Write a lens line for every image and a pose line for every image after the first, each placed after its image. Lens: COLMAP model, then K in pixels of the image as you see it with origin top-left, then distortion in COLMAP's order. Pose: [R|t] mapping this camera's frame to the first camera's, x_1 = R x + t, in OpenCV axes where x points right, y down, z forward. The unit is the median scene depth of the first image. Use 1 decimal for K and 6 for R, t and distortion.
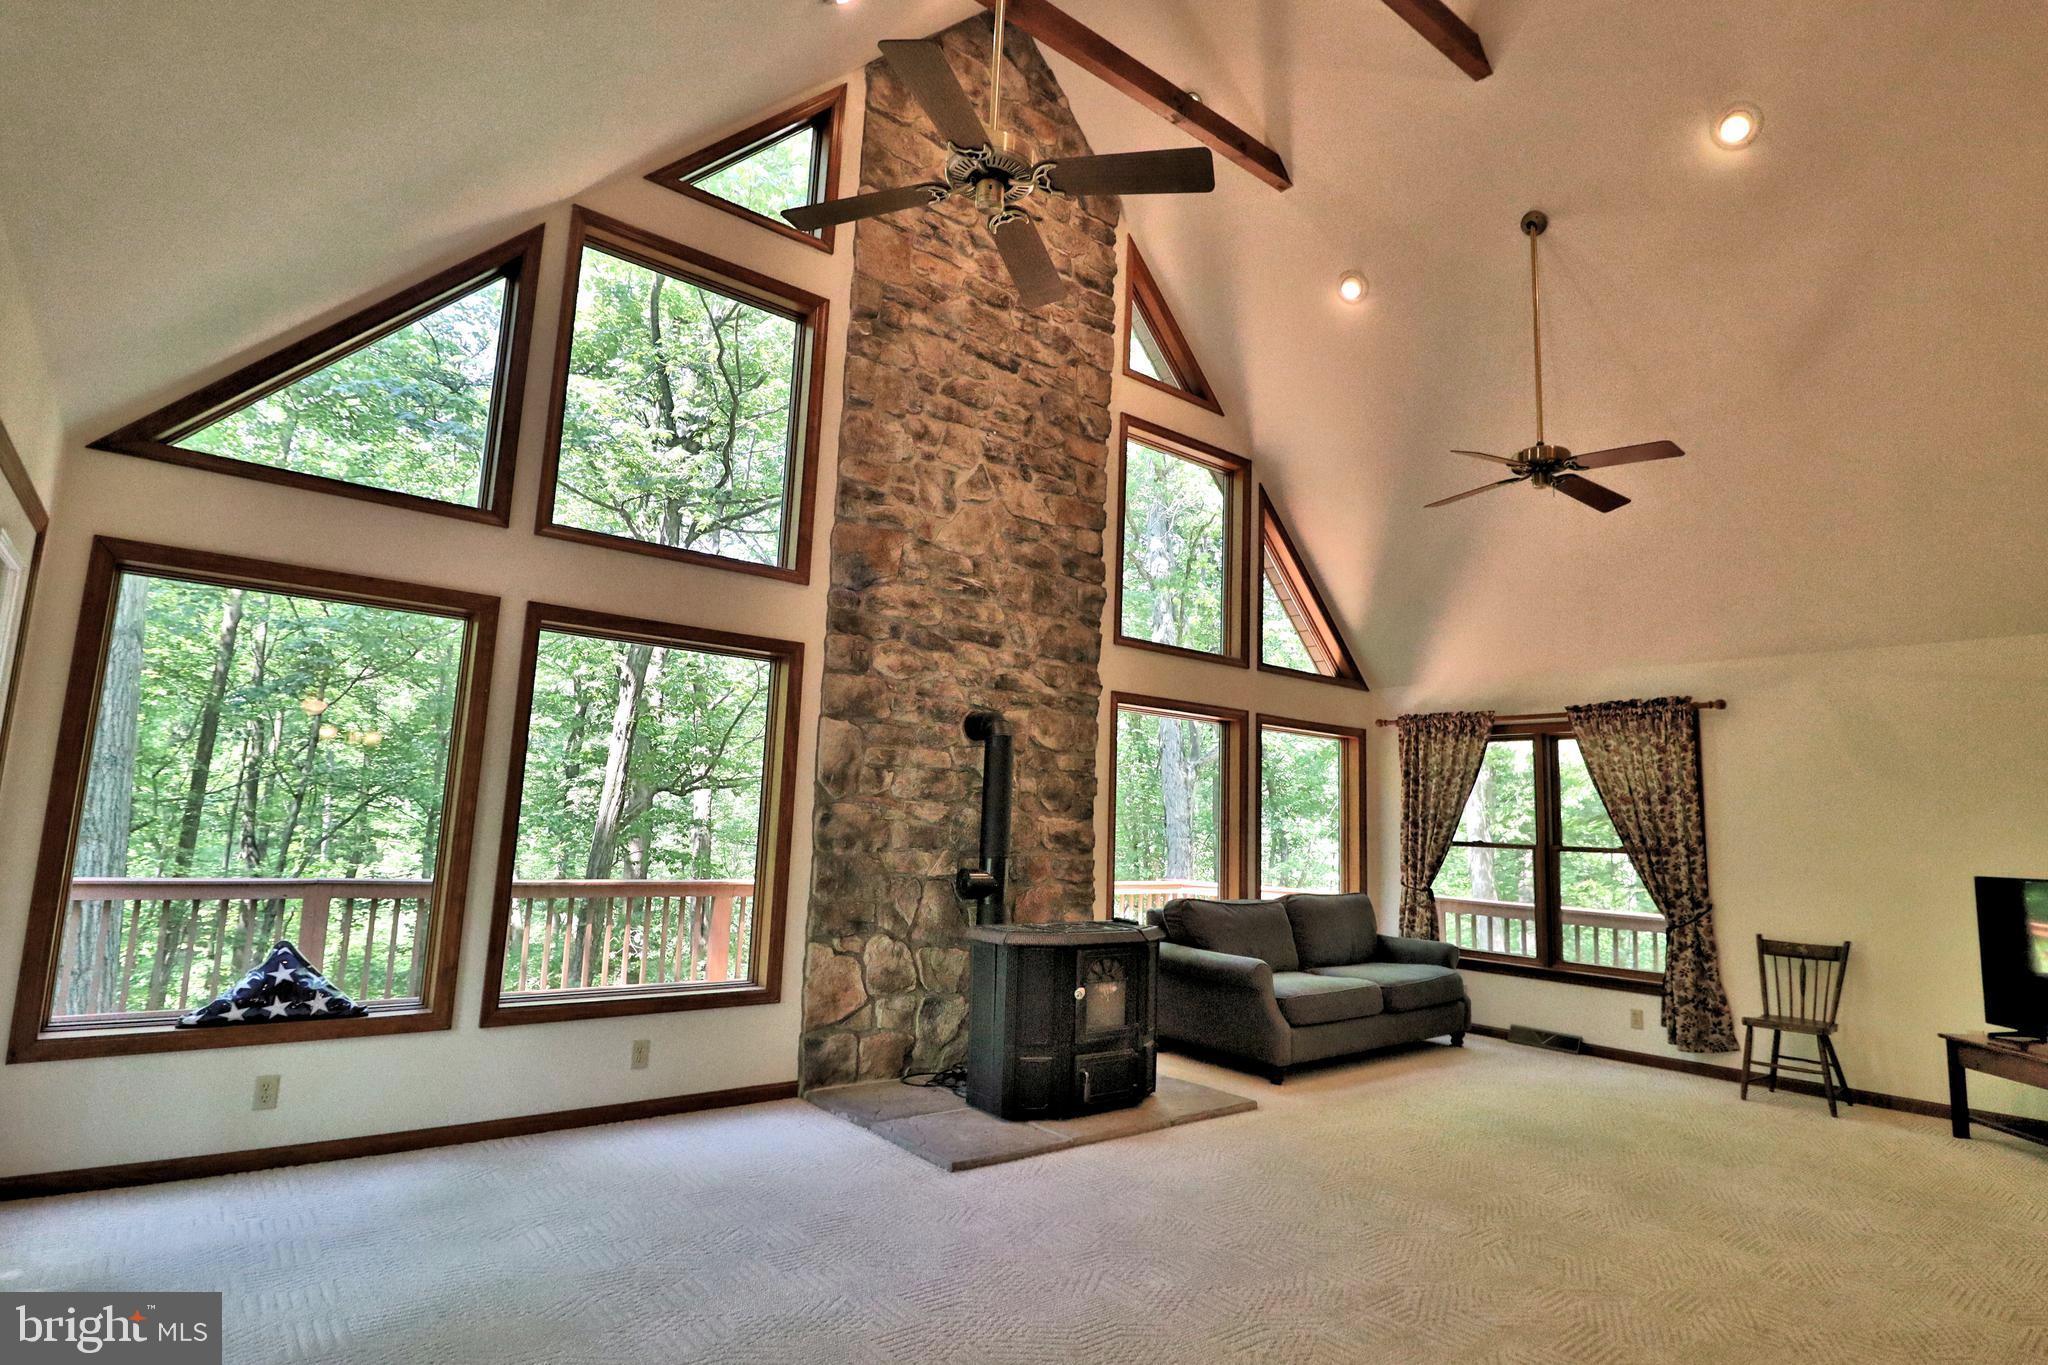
lens RADIAL K [[1058.5, 0, 1033.9], [0, 1058.5, 666.0], [0, 0, 1]] dist [0.000537, -0.013662]
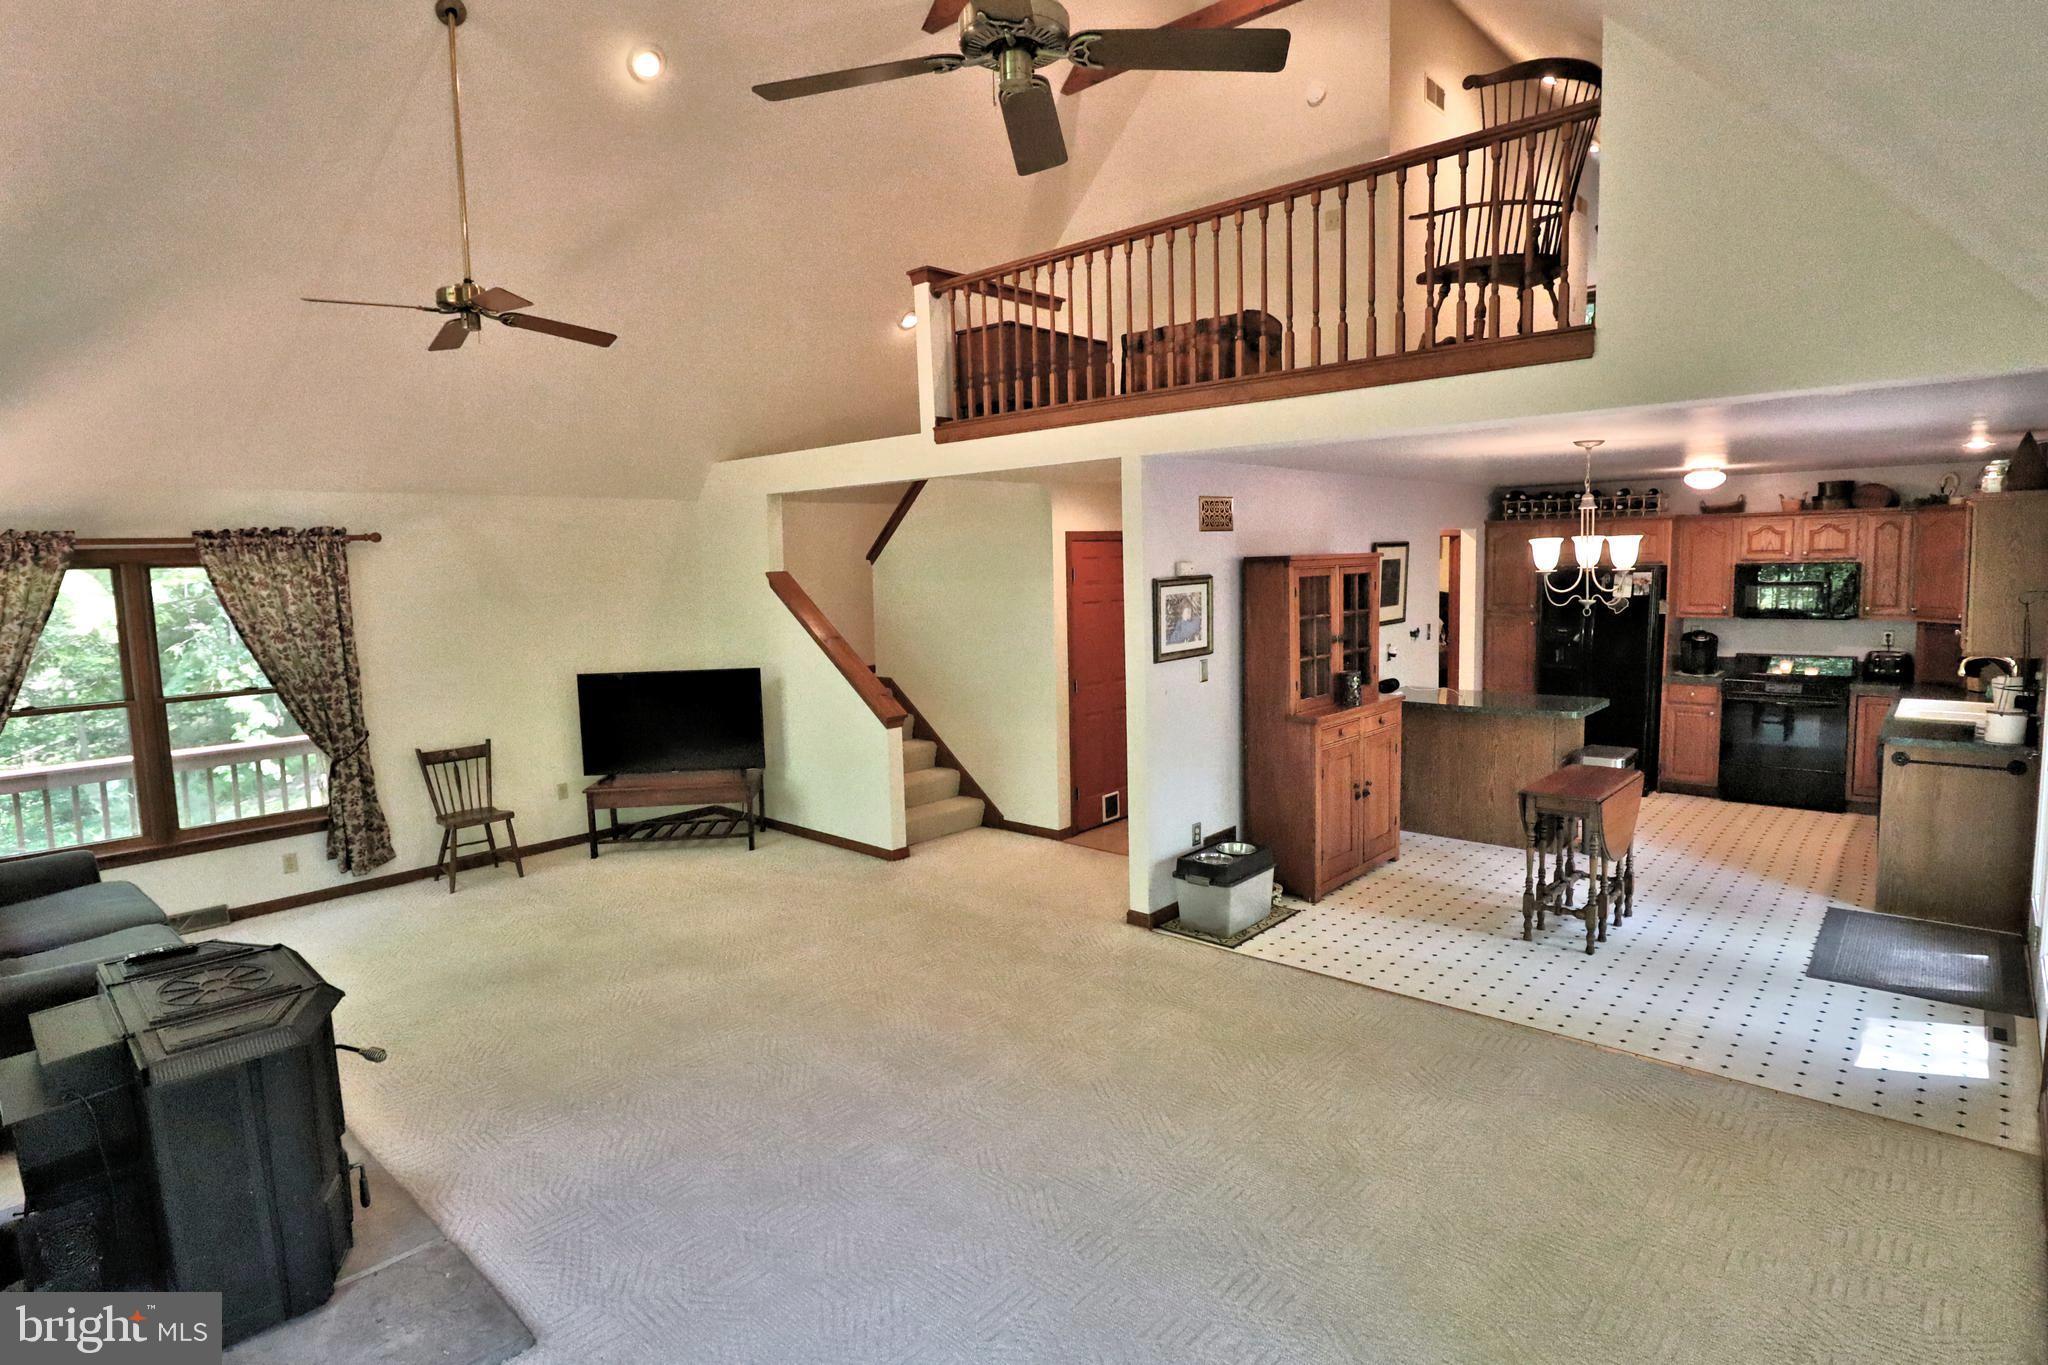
lens RADIAL K [[1058.5, 0, 1030.1], [0, 1058.5, 663.3], [0, 0, 1]] dist [0.000537, -0.013662]
pose [[-0.145344, -0.133331, 0.980356, -0.498031], [-0.125755, 0.985331, 0.115364, -0.044540], [-0.981357, -0.106517, -0.159979, 0.576640]]
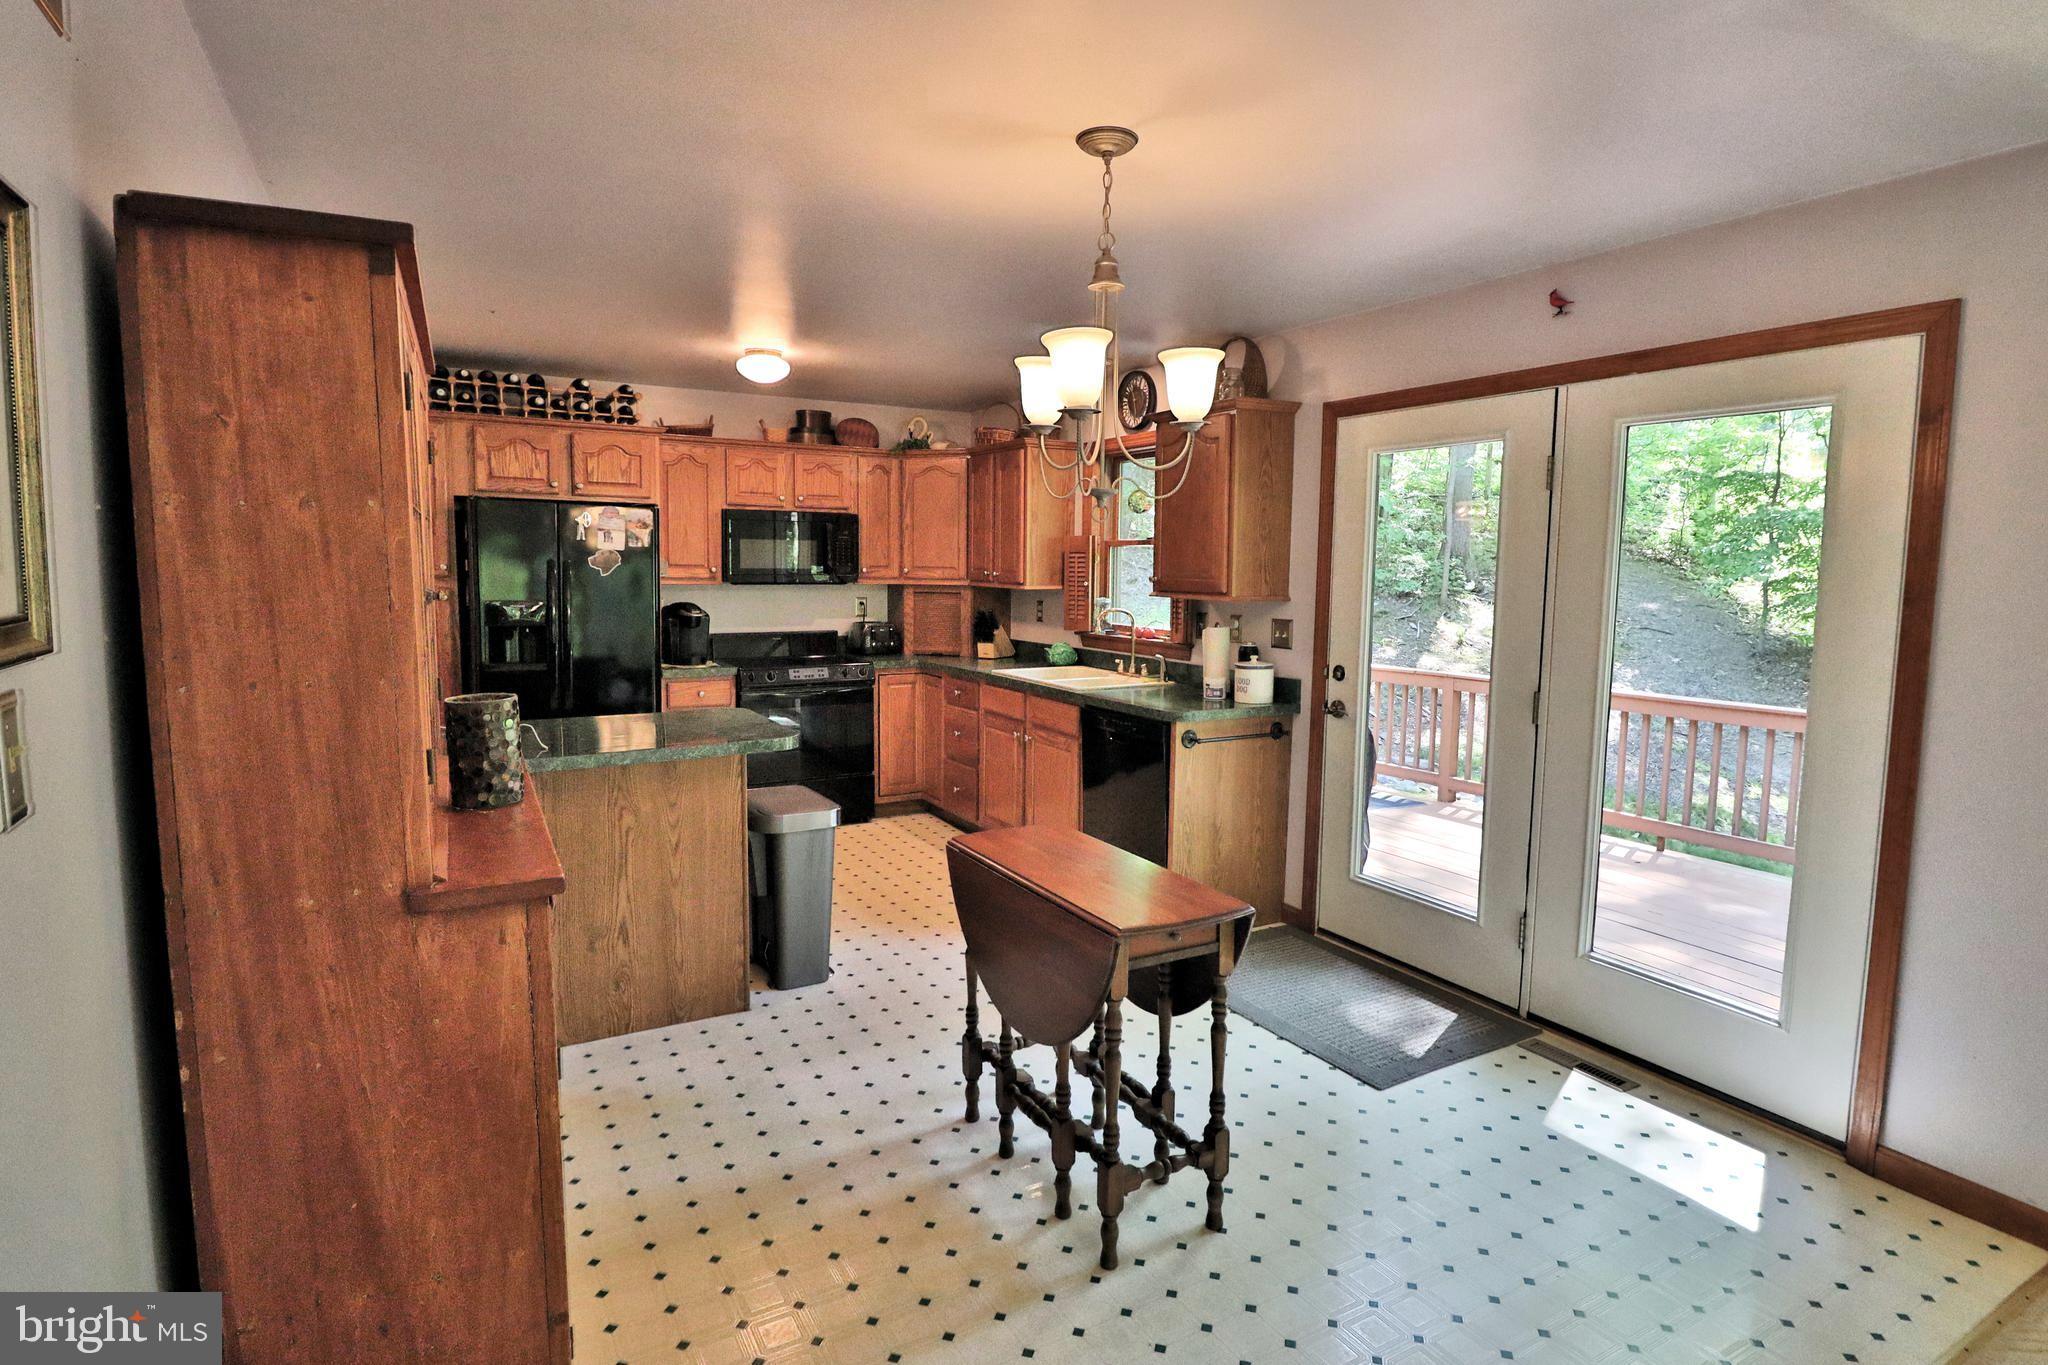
lens RADIAL K [[1058.5, 0, 1024.1], [0, 1058.5, 670.5], [0, 0, 1]] dist [0.000537, -0.013662]
pose [[-0.982350, -0.070834, 0.173122, 0.272429], [-0.078205, 0.996283, -0.036119, 0.036632], [-0.169920, -0.049021, -0.984238, 0.392289]]
